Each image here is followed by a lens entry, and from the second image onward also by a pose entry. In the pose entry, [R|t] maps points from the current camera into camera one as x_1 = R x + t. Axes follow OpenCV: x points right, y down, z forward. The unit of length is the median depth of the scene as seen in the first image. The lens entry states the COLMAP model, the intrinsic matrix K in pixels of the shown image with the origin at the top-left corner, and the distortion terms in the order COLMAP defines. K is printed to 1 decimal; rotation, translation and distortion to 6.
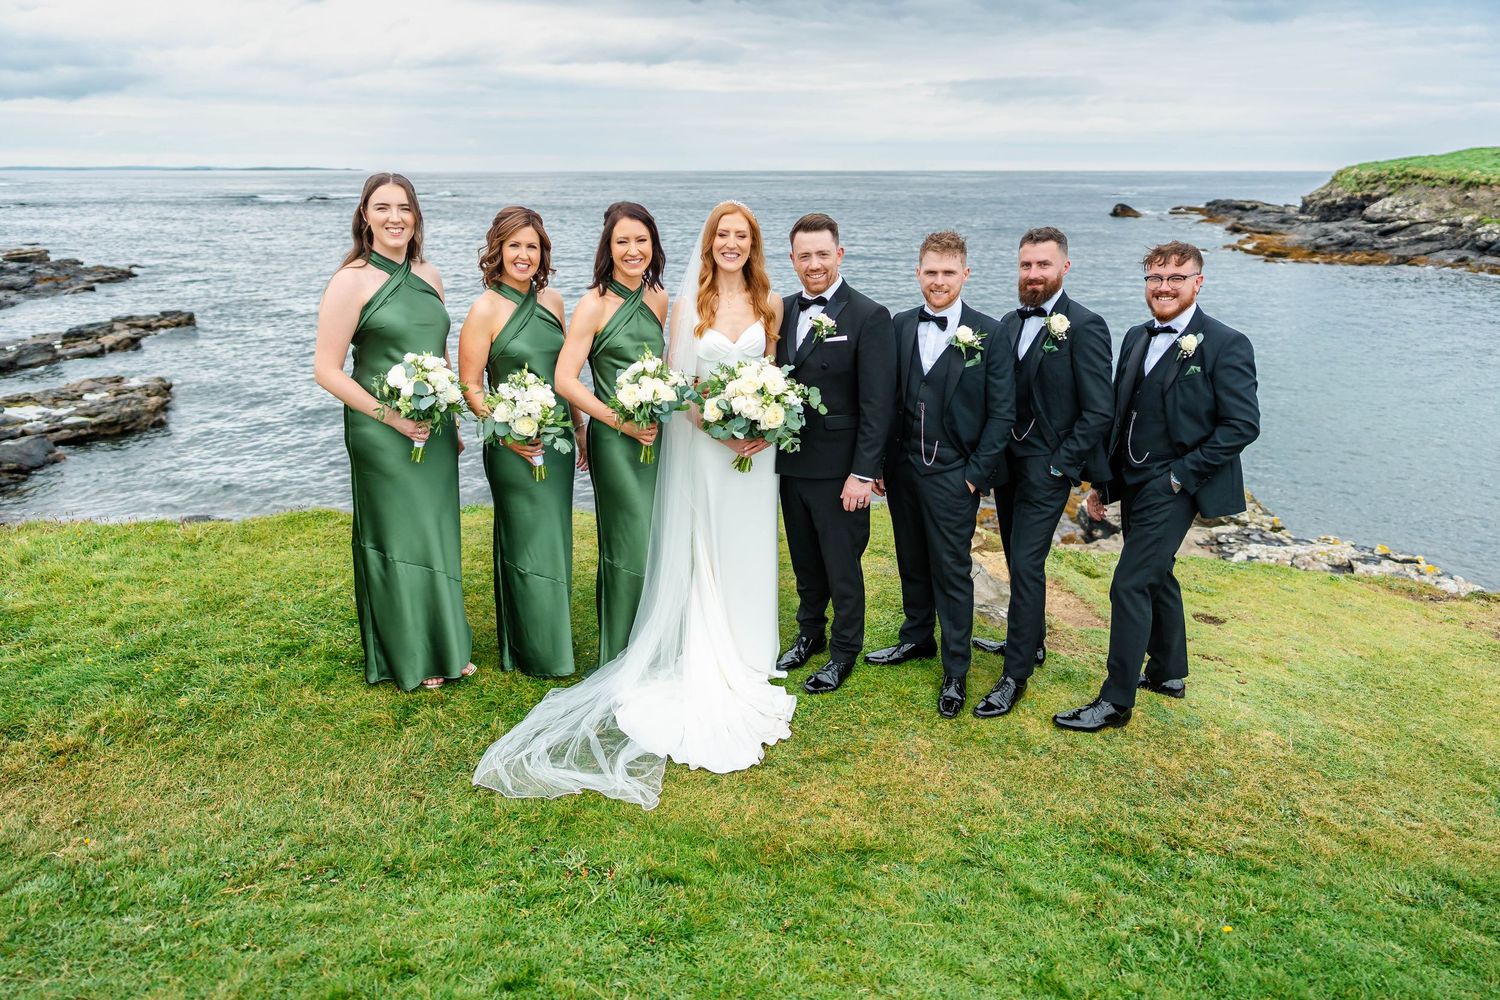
lens RADIAL K [[1000.4, 0, 750.0], [0, 1000.4, 500.0], [0, 0, 1]] dist [-0.005002, -0.000674]
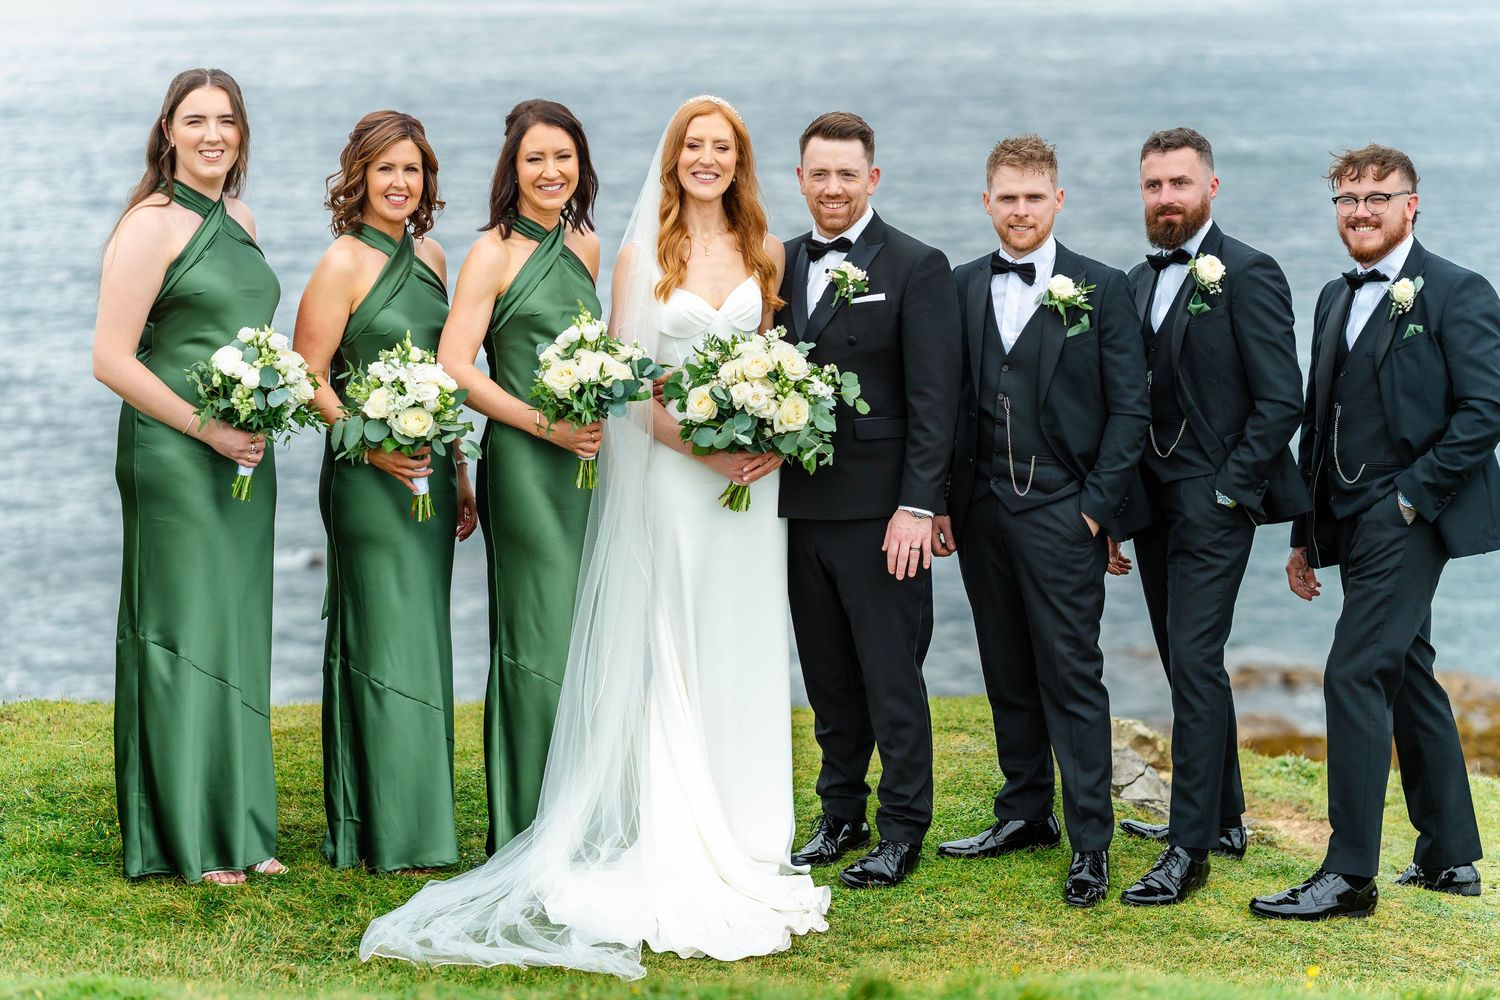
lens RADIAL K [[3712.6, 0, 748.0], [0, 3712.6, 421.6], [0, 0, 1]] dist [-0.110223, -0.631619]
pose [[0.995418, -0.030893, 0.090495, -0.207399], [0.048032, 0.979858, -0.193833, 0.372802], [-0.082684, 0.197291, 0.976852, -1.302819]]
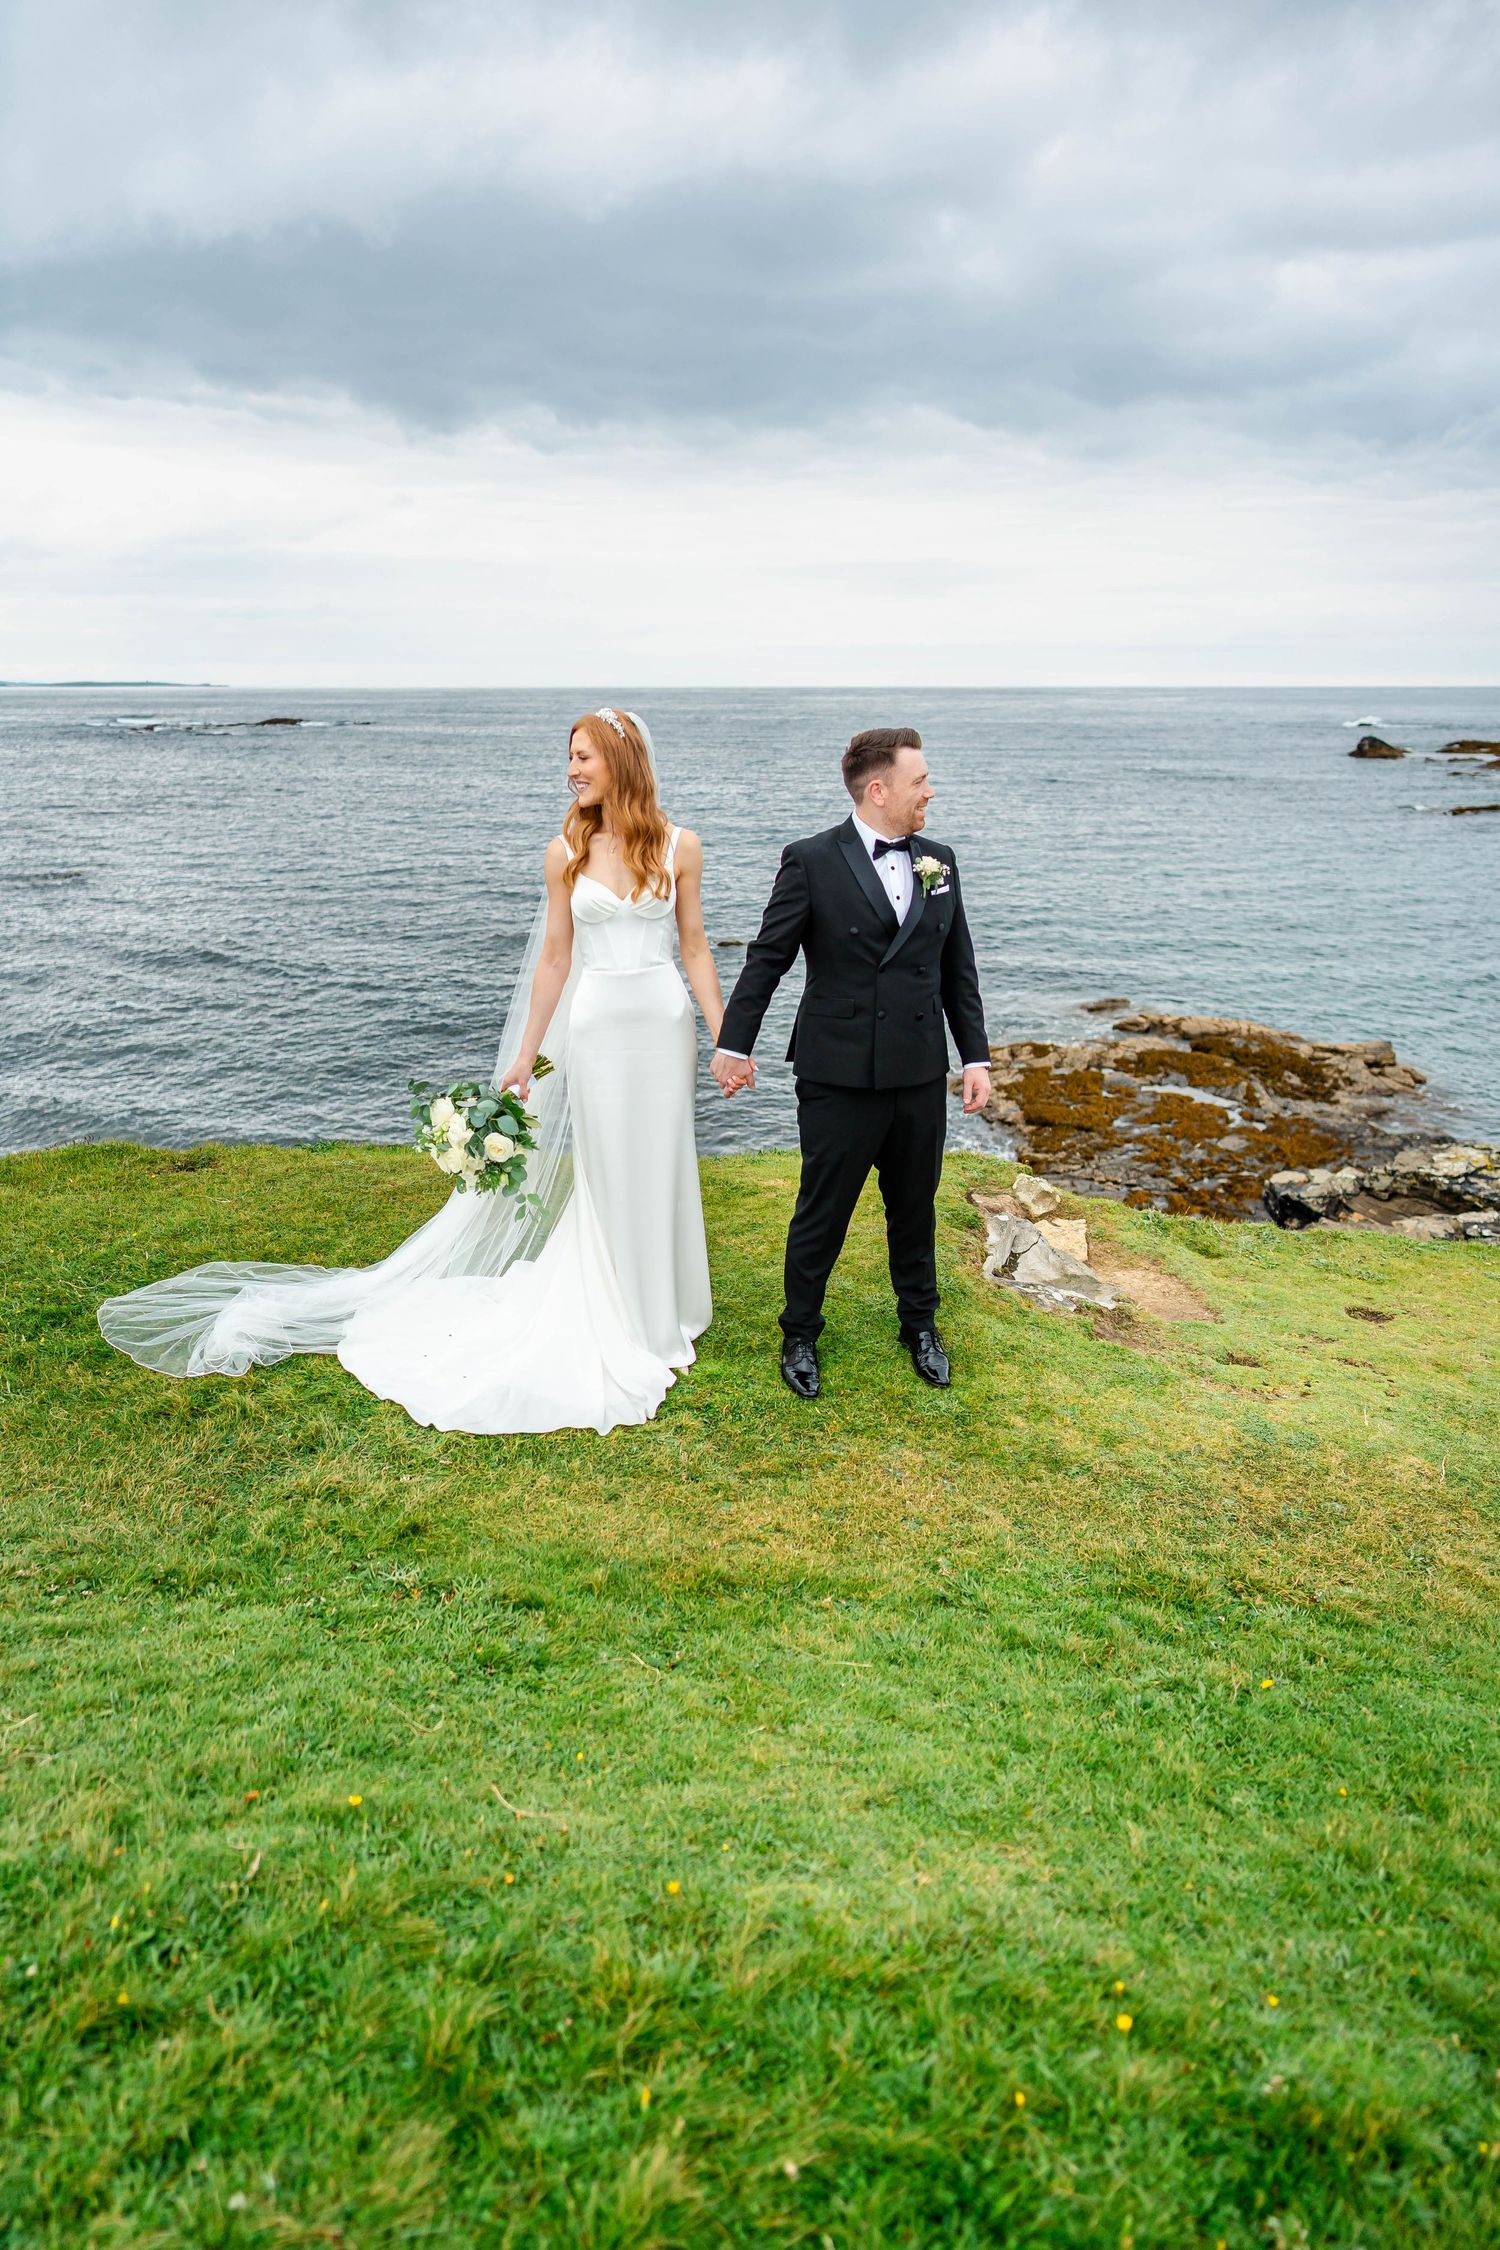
lens RADIAL K [[1521.3, 0, 745.2], [0, 1521.3, 1123.6], [0, 0, 1]] dist [-0.007085, 0.000539]
pose [[0.999328, 0.010122, -0.035217, 0.089816], [-0.011477, 0.999193, -0.038503, 0.046860], [0.034799, 0.038881, 0.998638, -0.110604]]
